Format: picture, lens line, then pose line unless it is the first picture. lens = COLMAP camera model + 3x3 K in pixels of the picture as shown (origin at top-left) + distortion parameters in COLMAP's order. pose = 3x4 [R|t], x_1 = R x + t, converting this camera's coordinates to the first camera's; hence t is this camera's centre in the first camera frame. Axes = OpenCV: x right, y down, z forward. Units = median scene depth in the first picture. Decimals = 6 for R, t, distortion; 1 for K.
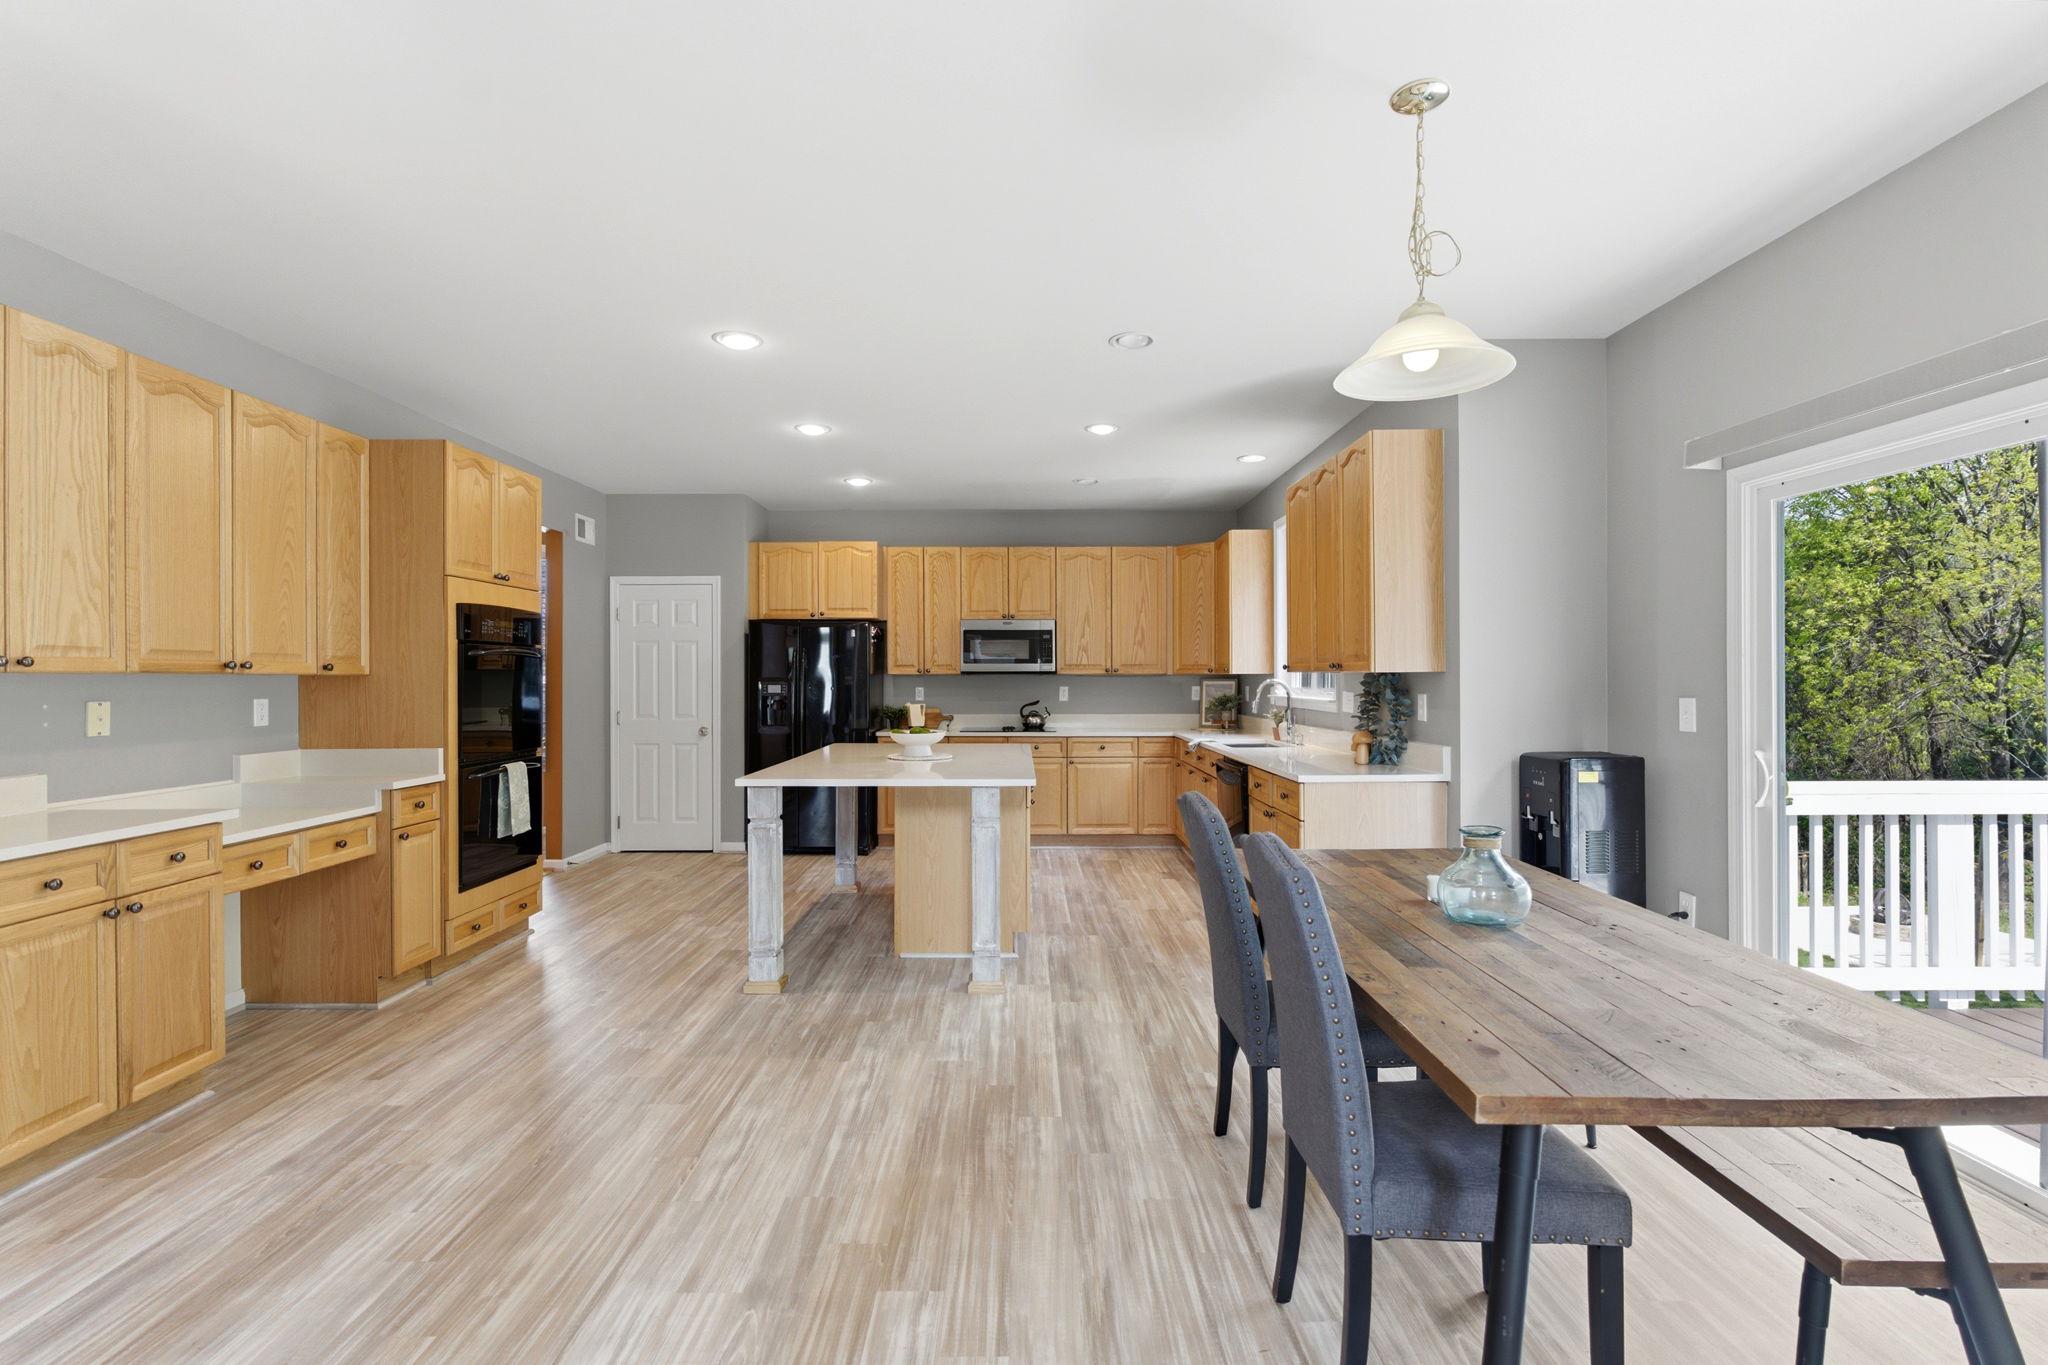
lens RADIAL K [[916.6, 0, 1014.9], [0, 916.6, 674.3], [0, 0, 1]] dist [-0.010168, 0.003278]
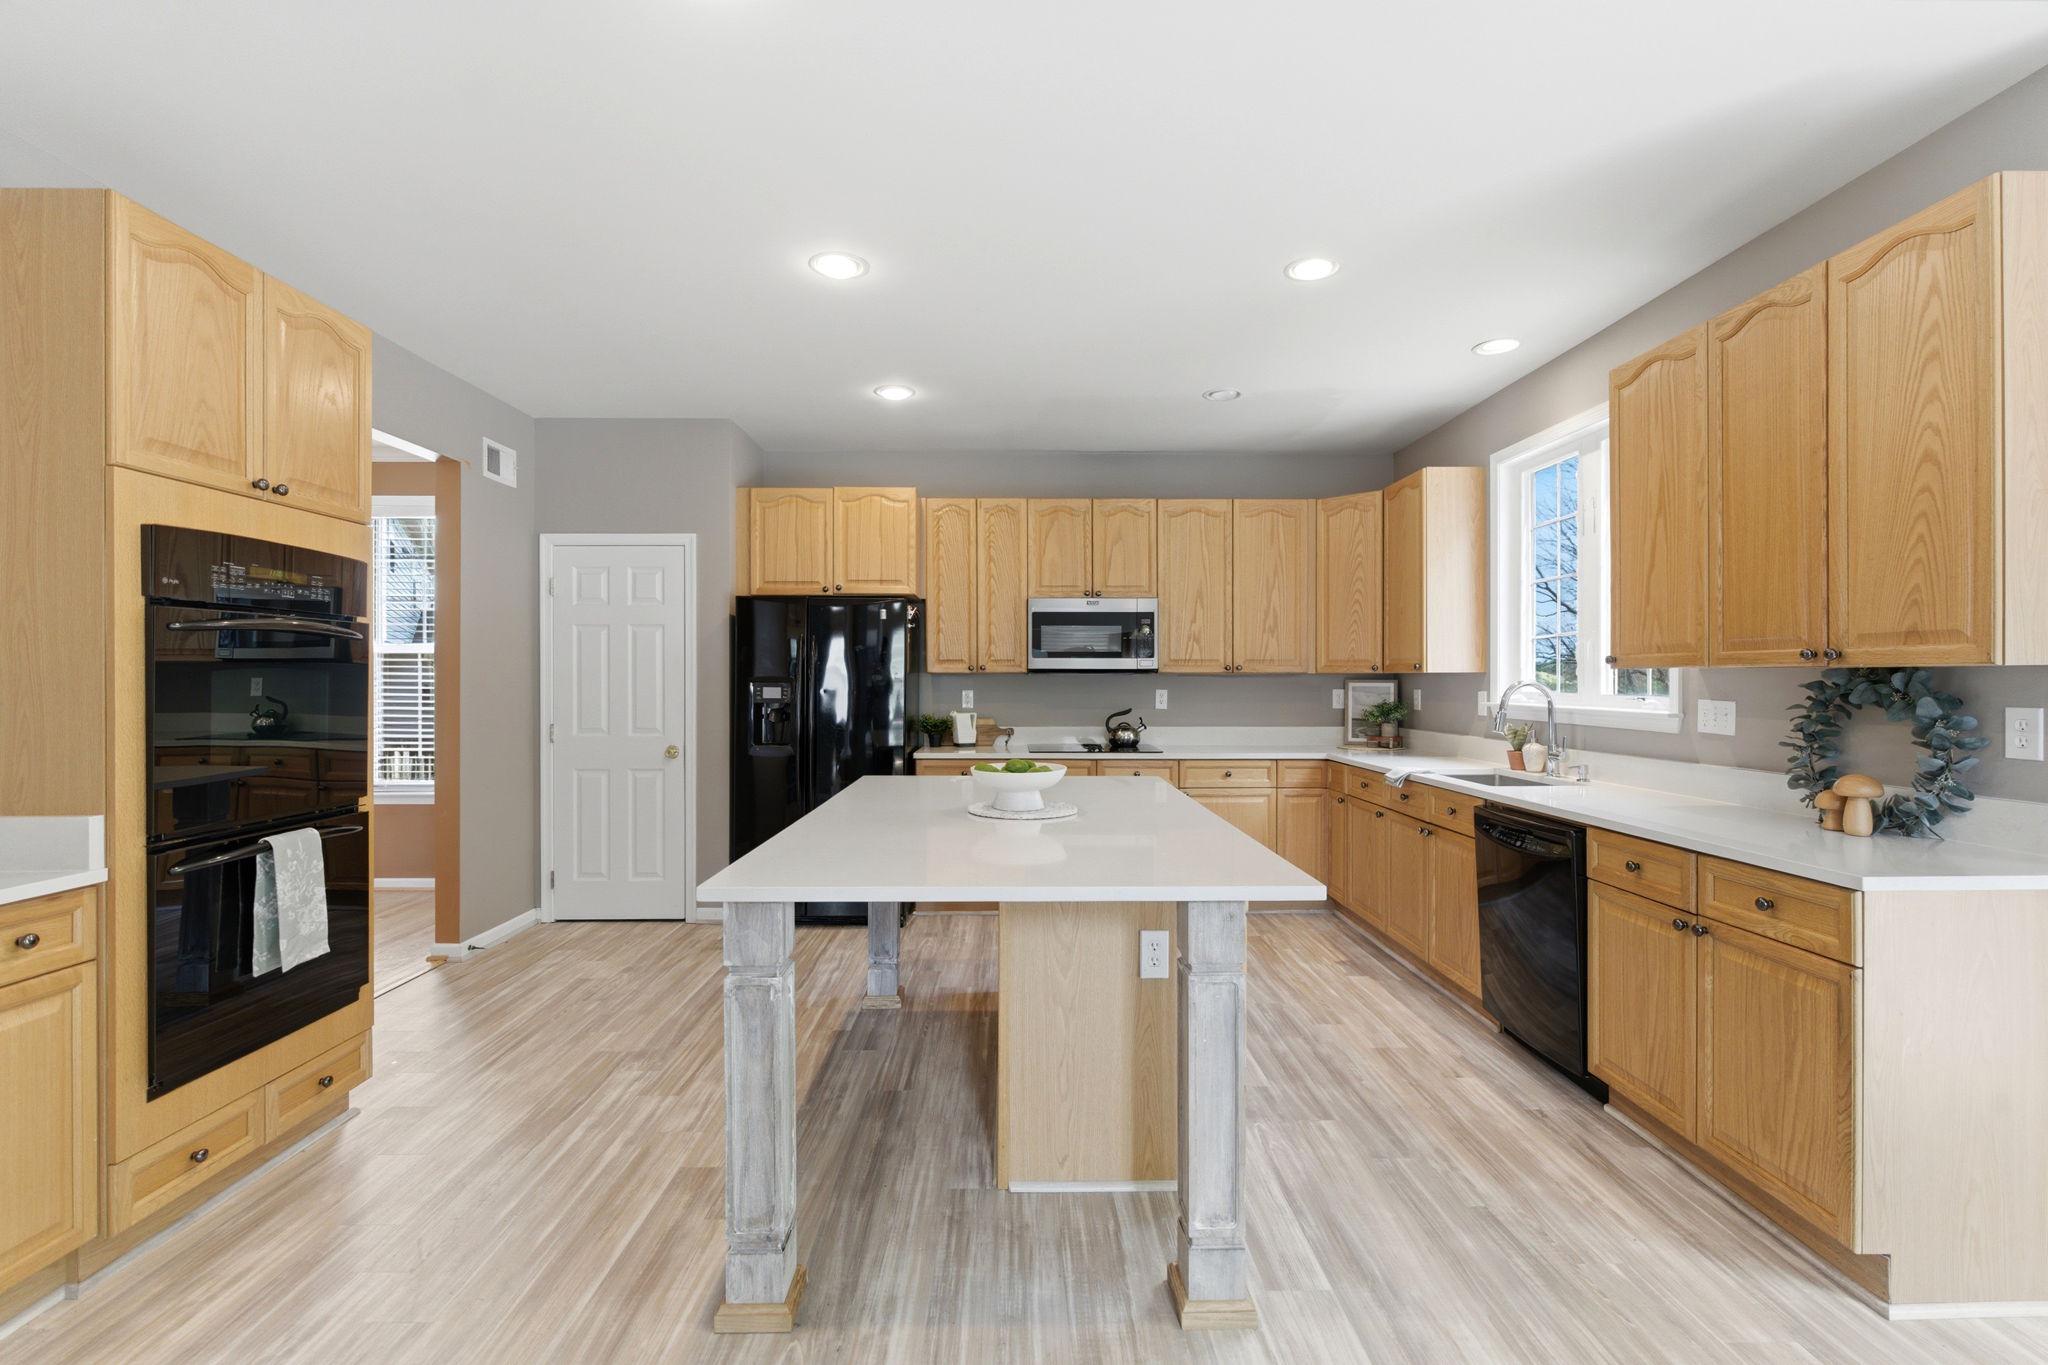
lens RADIAL K [[916.6, 0, 1022.9], [0, 916.6, 679.7], [0, 0, 1]] dist [-0.010168, 0.003278]
pose [[0.999895, 0.001658, 0.014428, -0.105878], [-0.001717, 0.999990, 0.004092, 0.003598], [-0.014421, -0.004116, 0.999888, 0.387676]]
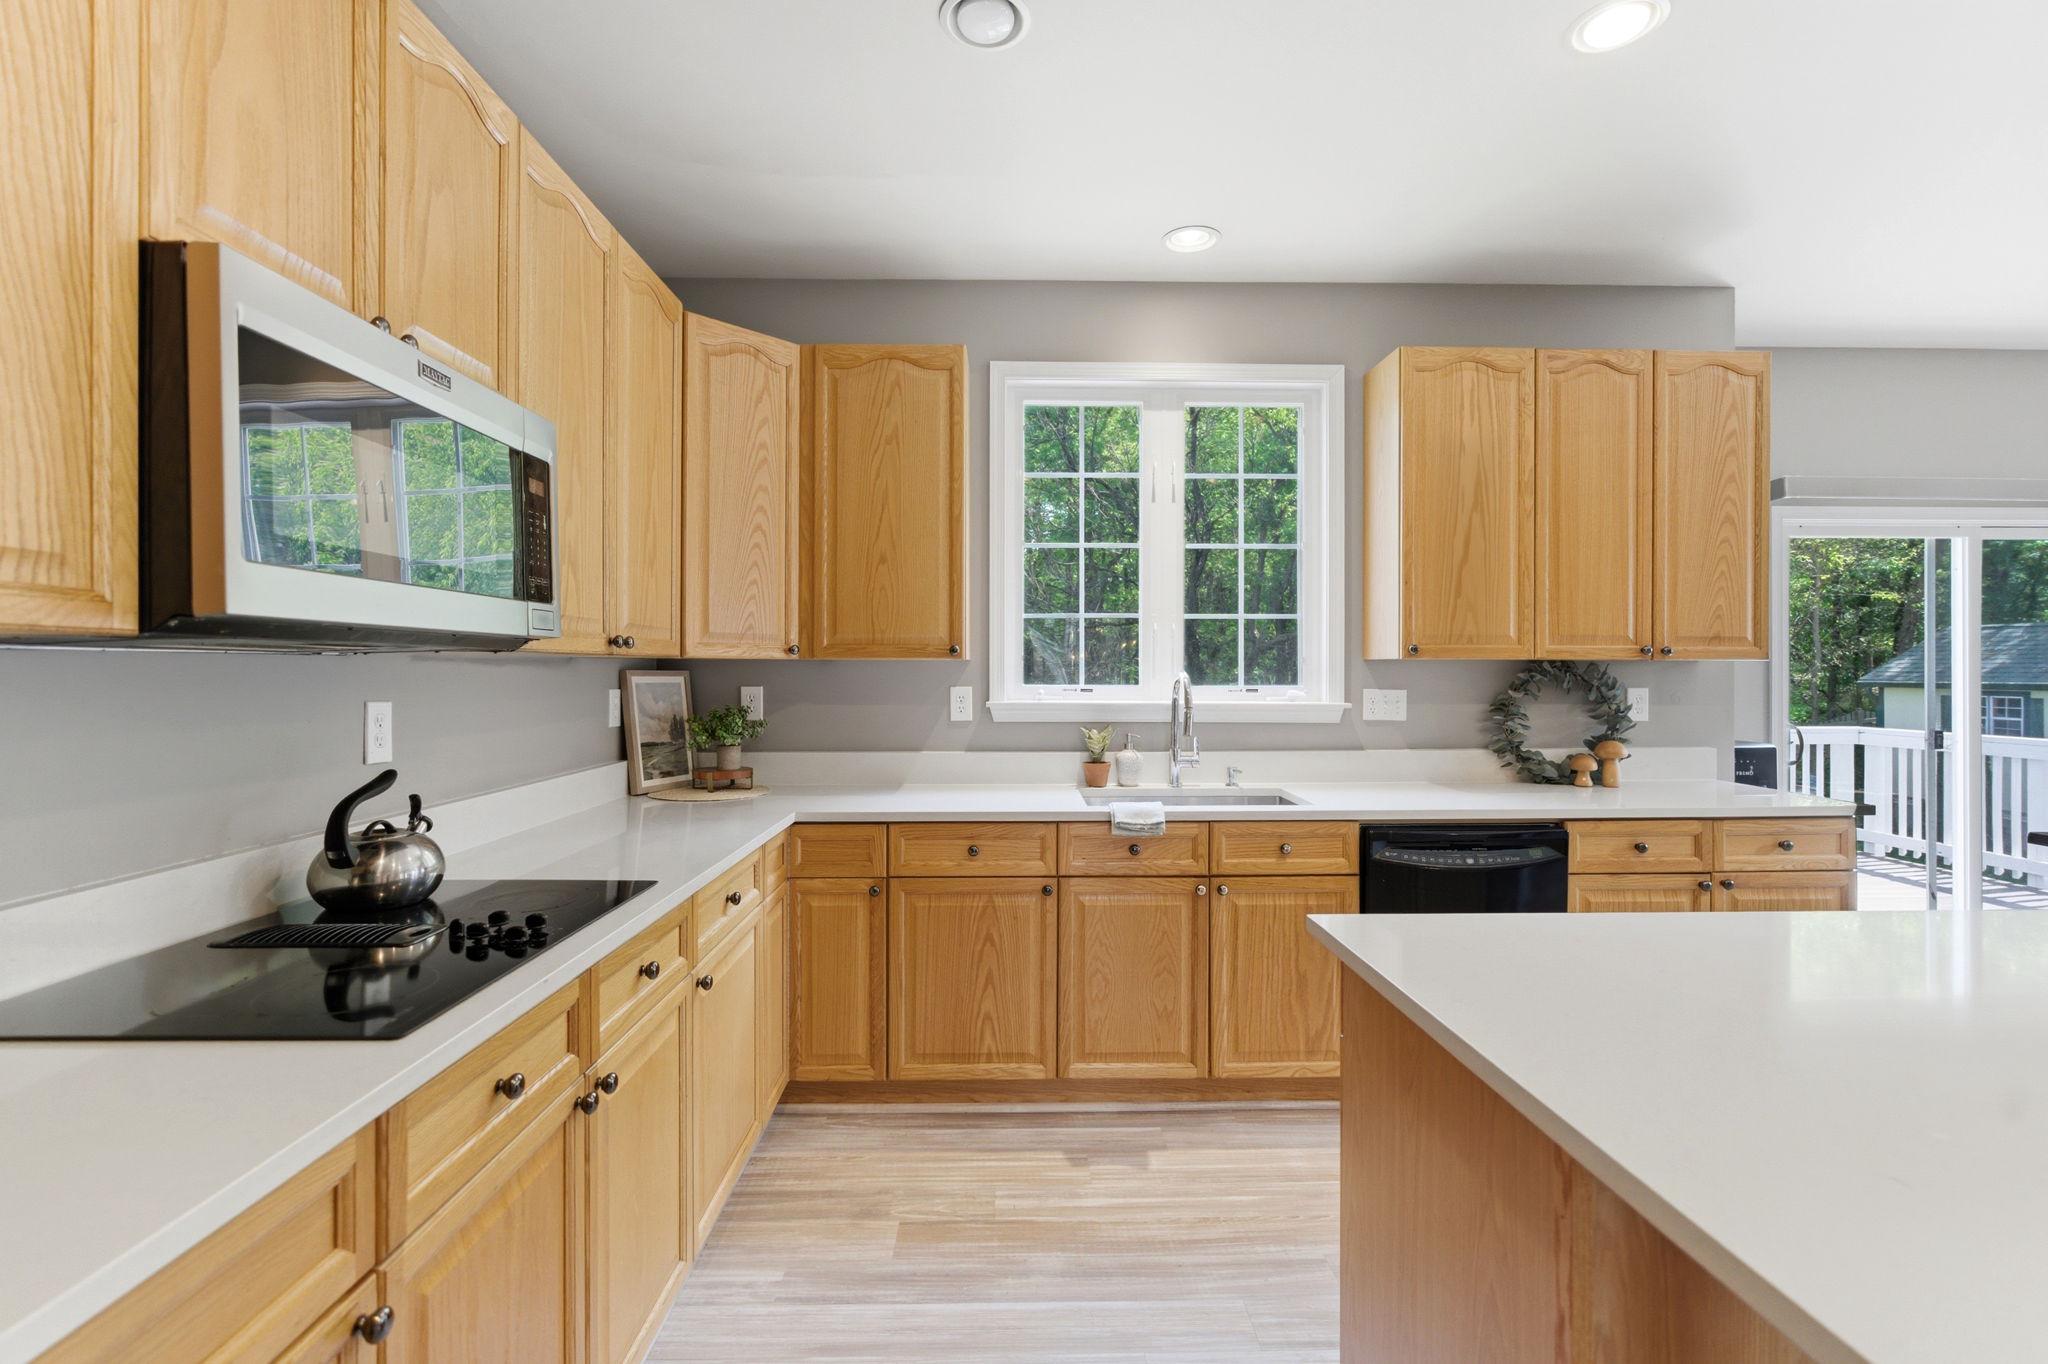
lens RADIAL K [[916.6, 0, 1025.7], [0, 916.6, 667.7], [0, 0, 1]] dist [-0.010168, 0.003278]
pose [[-0.026194, 0.004598, 0.999646, -0.284314], [-0.003262, 0.999984, -0.004685, 0.007537], [-0.999652, -0.003384, -0.026179, 1.262840]]
